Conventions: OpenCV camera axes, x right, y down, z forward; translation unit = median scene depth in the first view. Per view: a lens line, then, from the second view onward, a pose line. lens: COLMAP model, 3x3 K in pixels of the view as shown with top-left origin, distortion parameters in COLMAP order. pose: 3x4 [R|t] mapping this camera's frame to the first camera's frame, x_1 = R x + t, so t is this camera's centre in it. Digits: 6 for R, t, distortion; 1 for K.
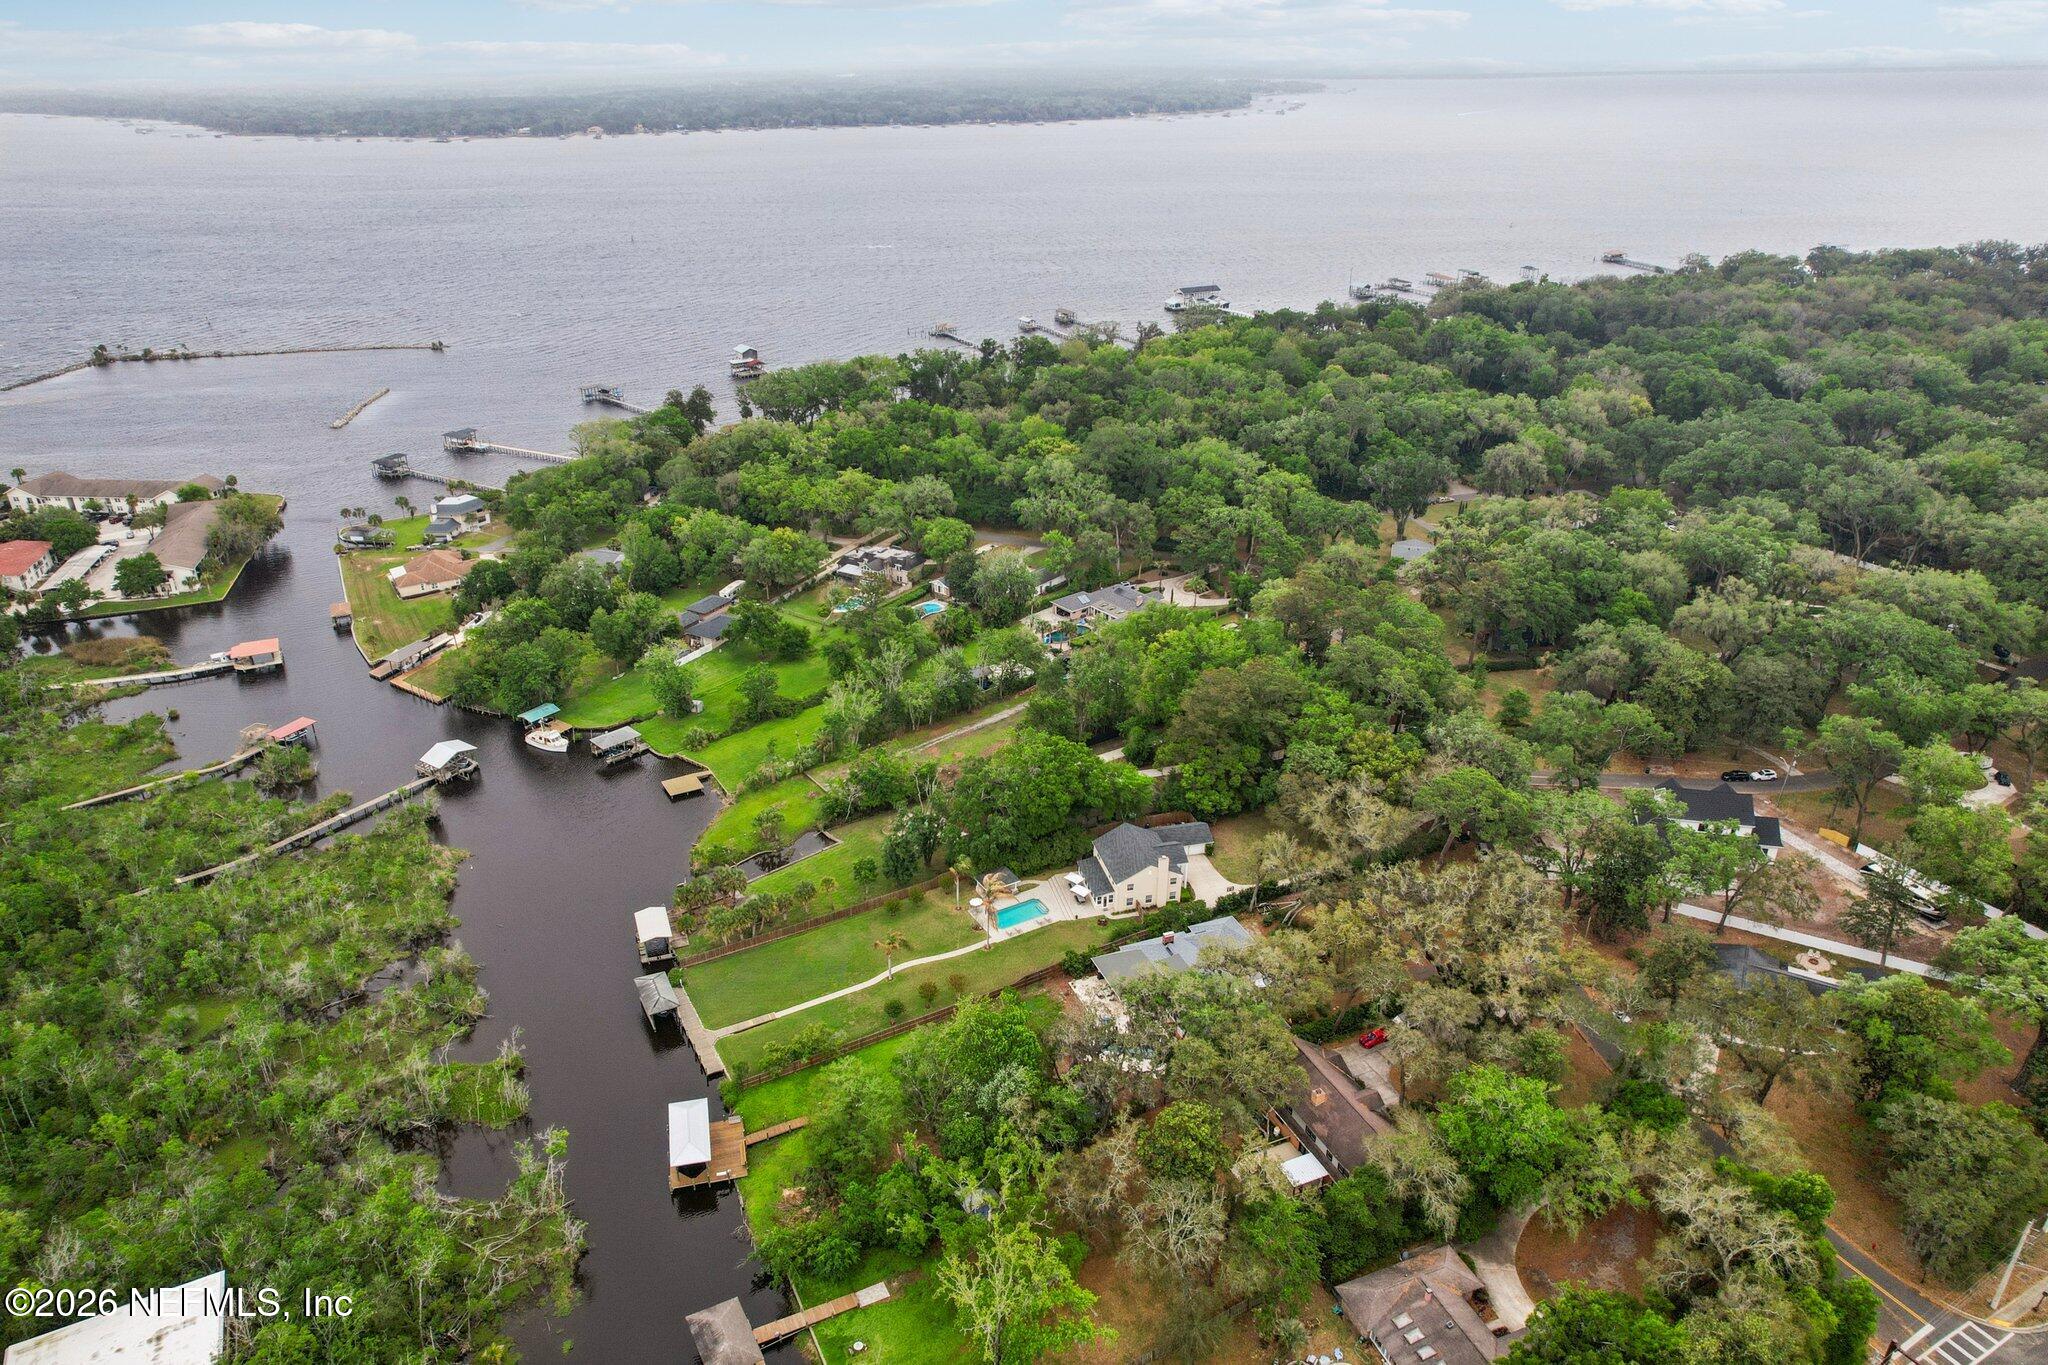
lens RADIAL K [[1352.9, 0, 1024.0], [0, 1352.9, 682.5], [0, 0, 1]] dist [-0.073160, 0.062512]
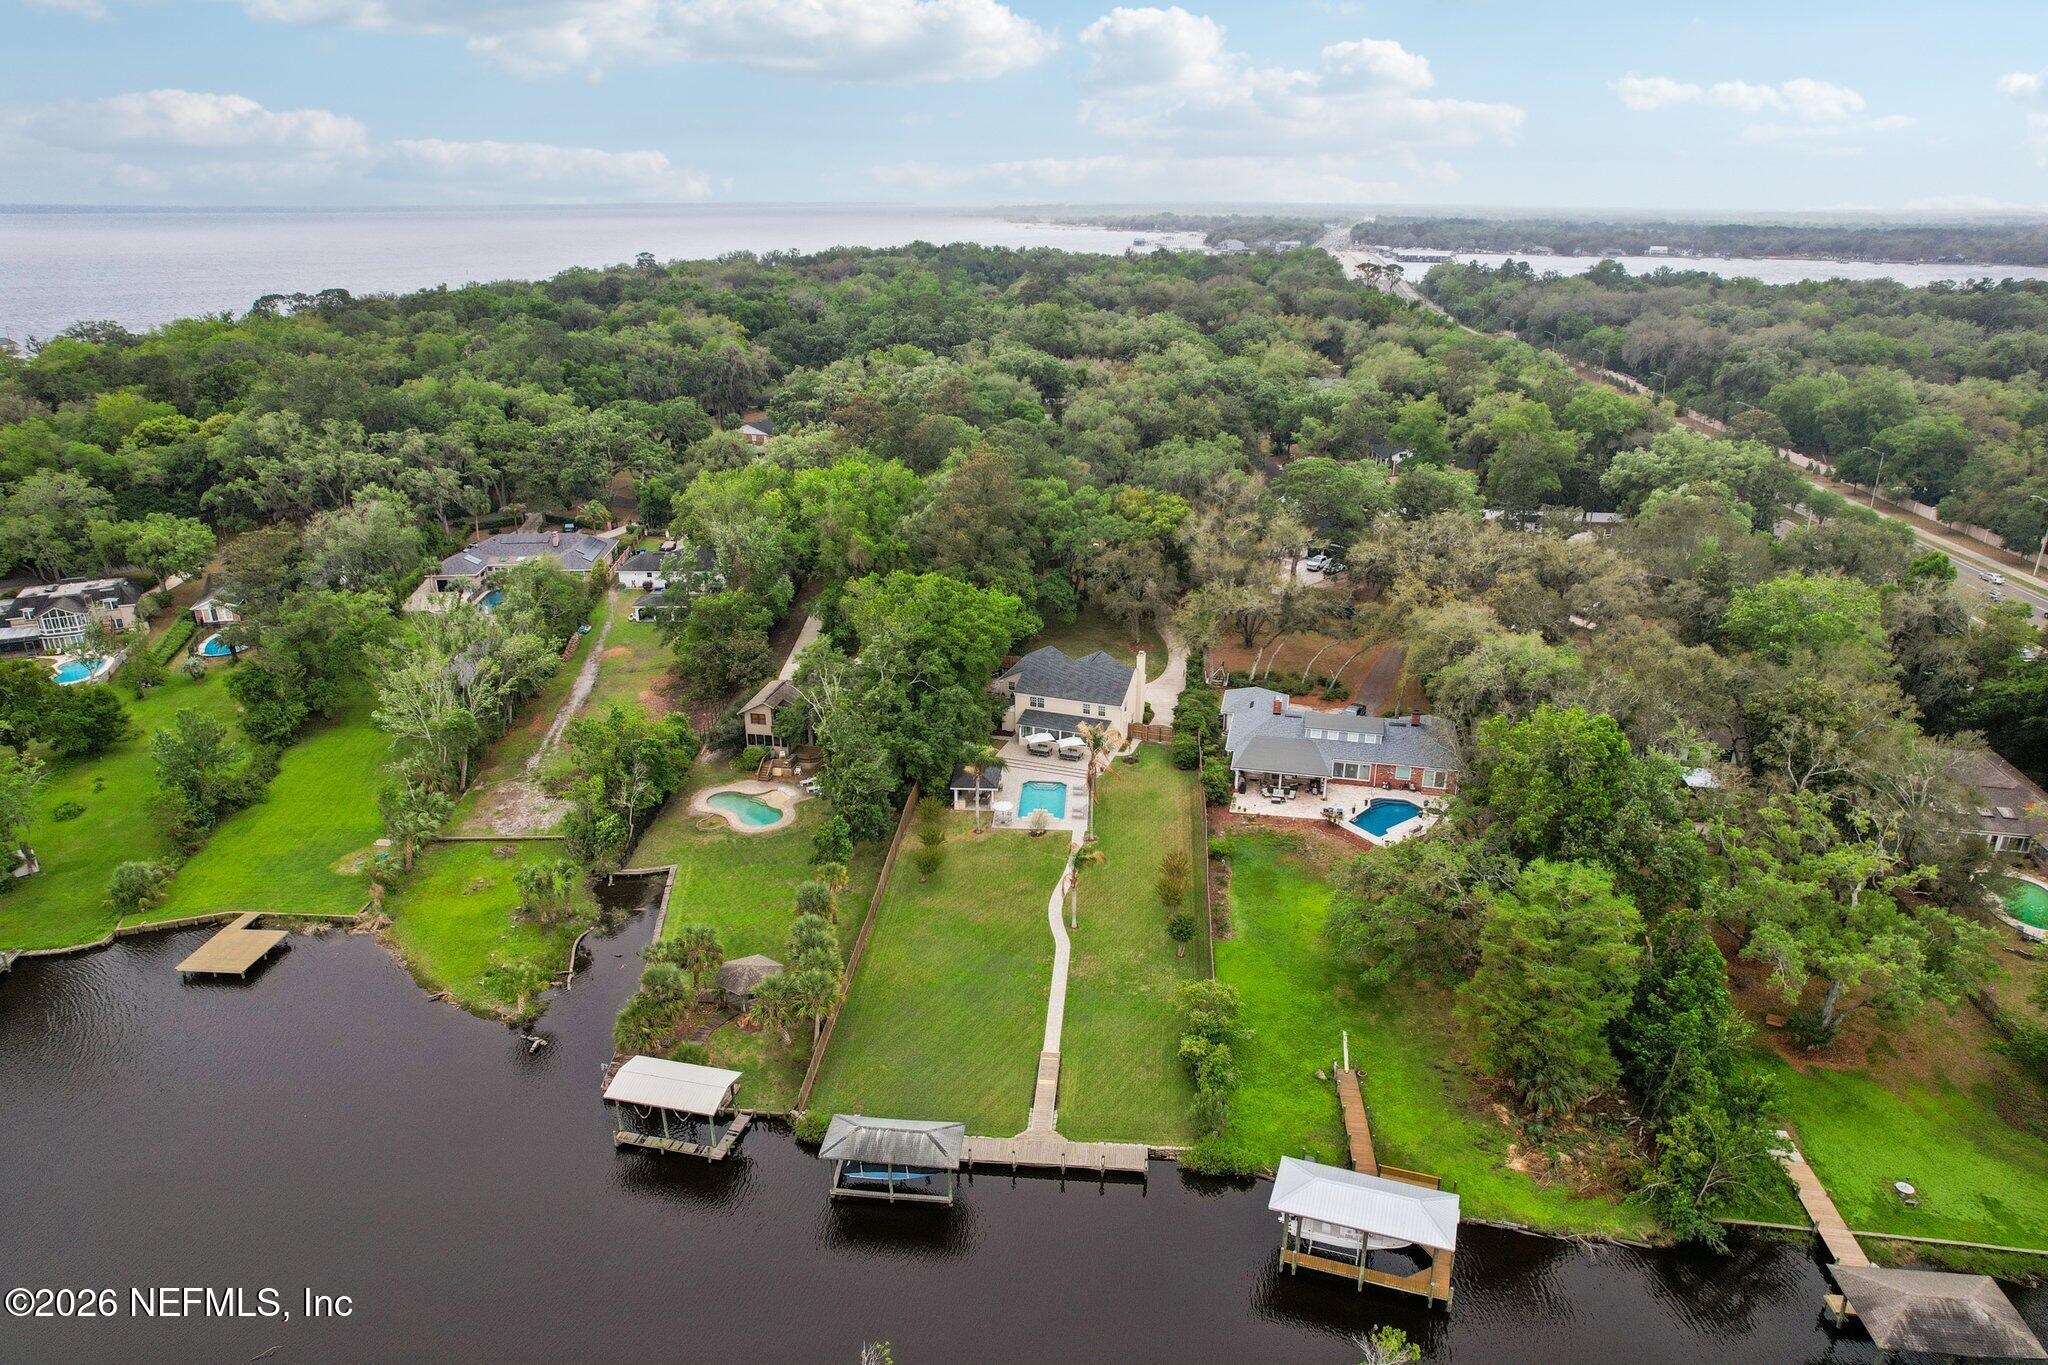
lens RADIAL K [[1299.4, 0, 1058.0], [0, 1299.4, 688.0], [0, 0, 1]] dist [-0.072626, 0.049831]
pose [[0.544631, -0.293891, 0.785497, -0.377943], [0.354126, 0.929589, 0.102266, 0.044076], [-0.760245, 0.222468, 0.610357, 0.458321]]
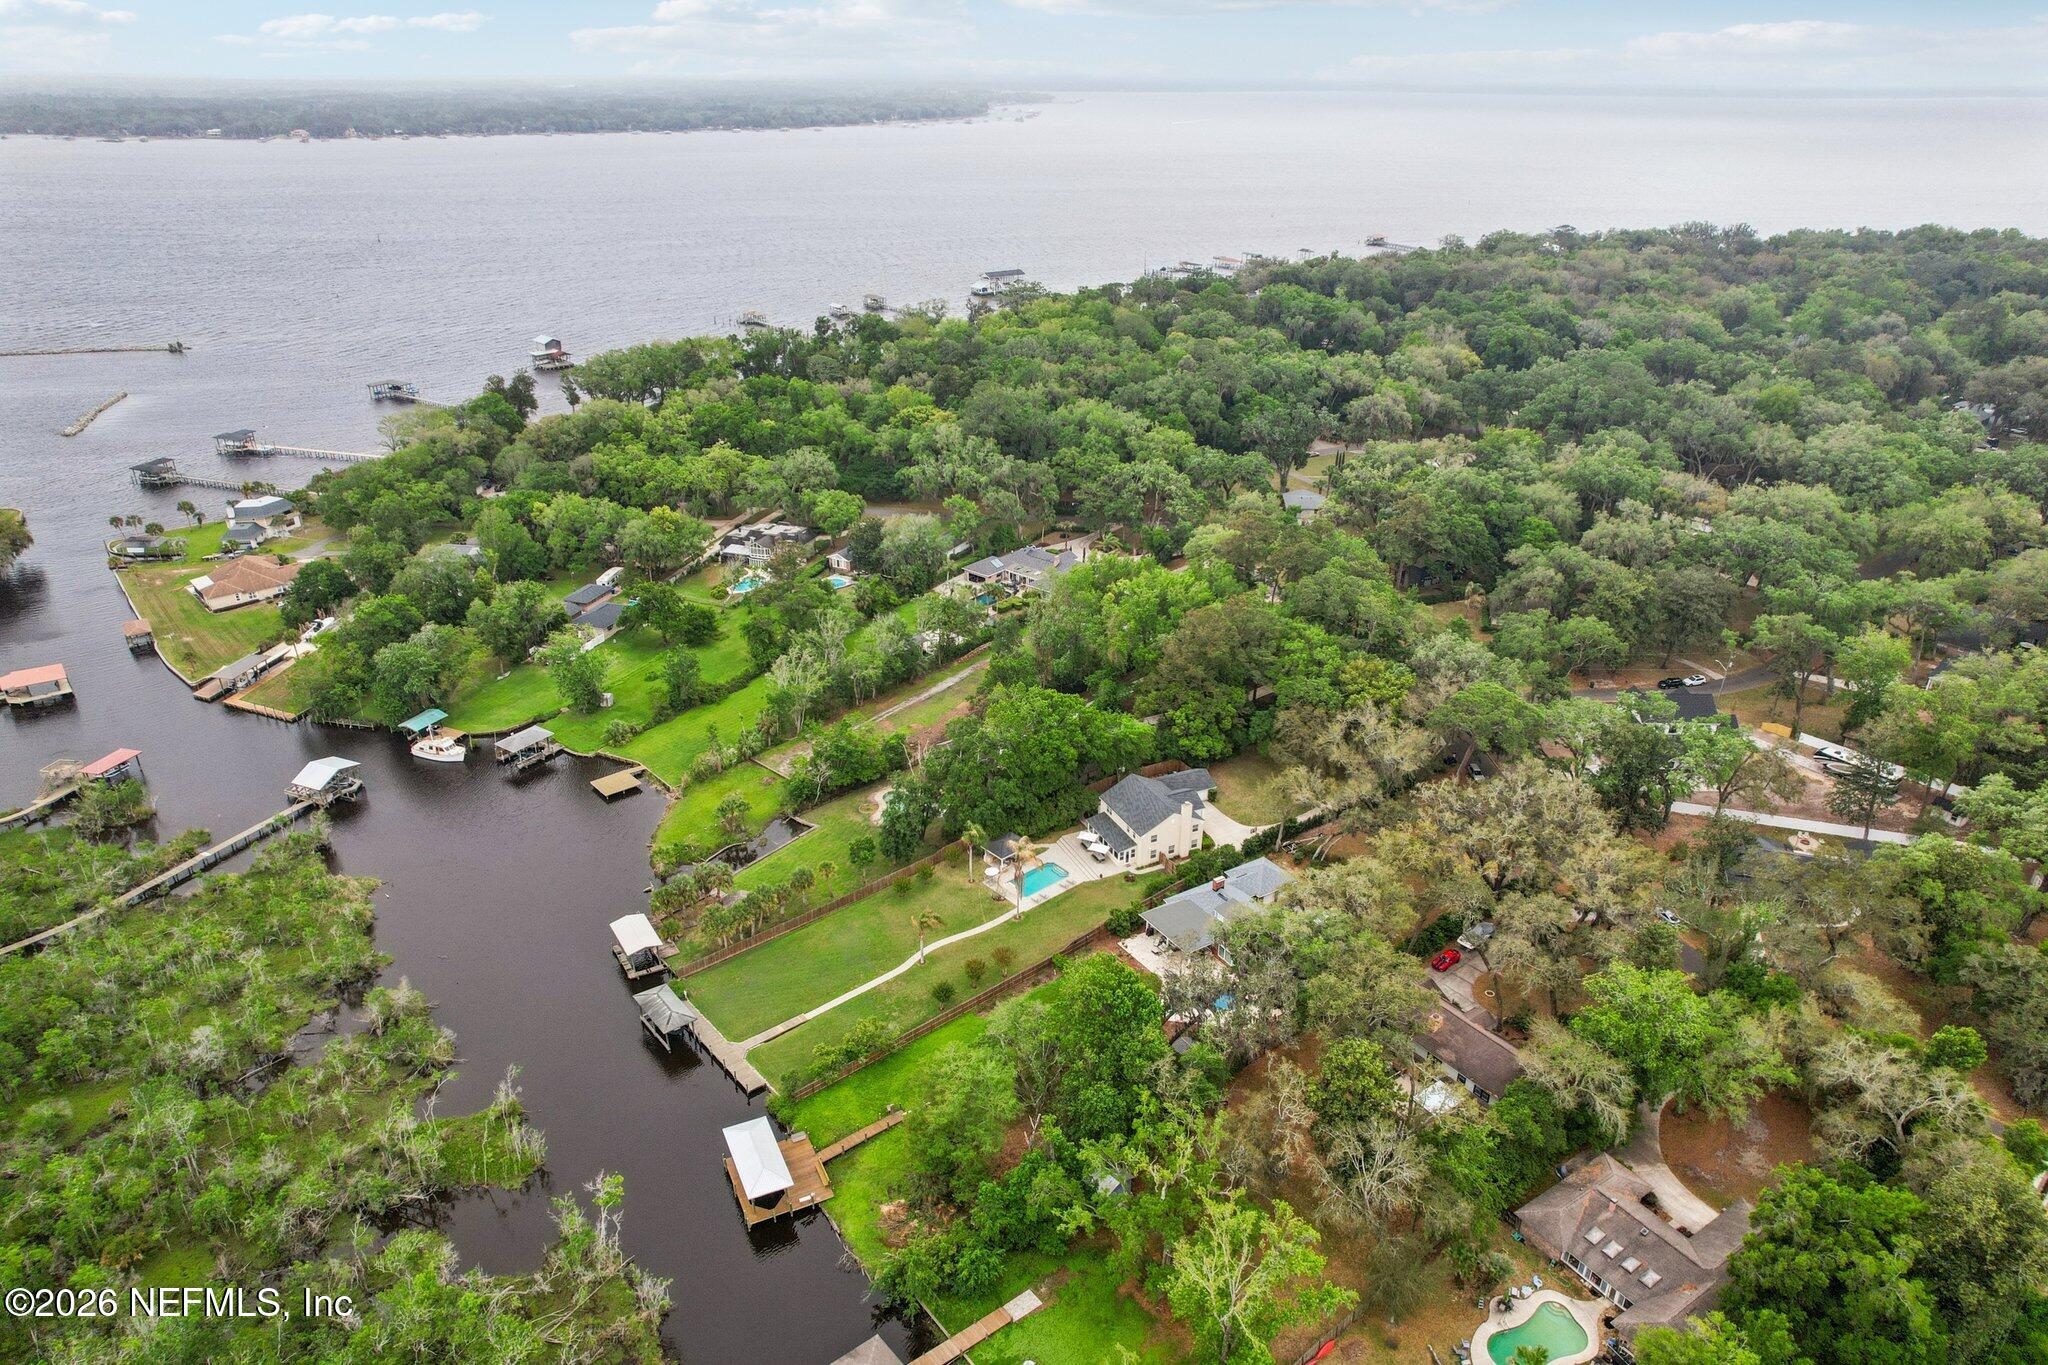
lens RADIAL K [[1335.1, 0, 1057.5], [0, 1335.1, 687.3], [0, 0, 1]] dist [-0.078858, 0.071390]
pose [[0.977290, -0.076644, 0.197560, -0.124703], [0.076991, 0.997014, 0.005938, 0.027635], [-0.197425, 0.009408, 0.980273, 0.078980]]
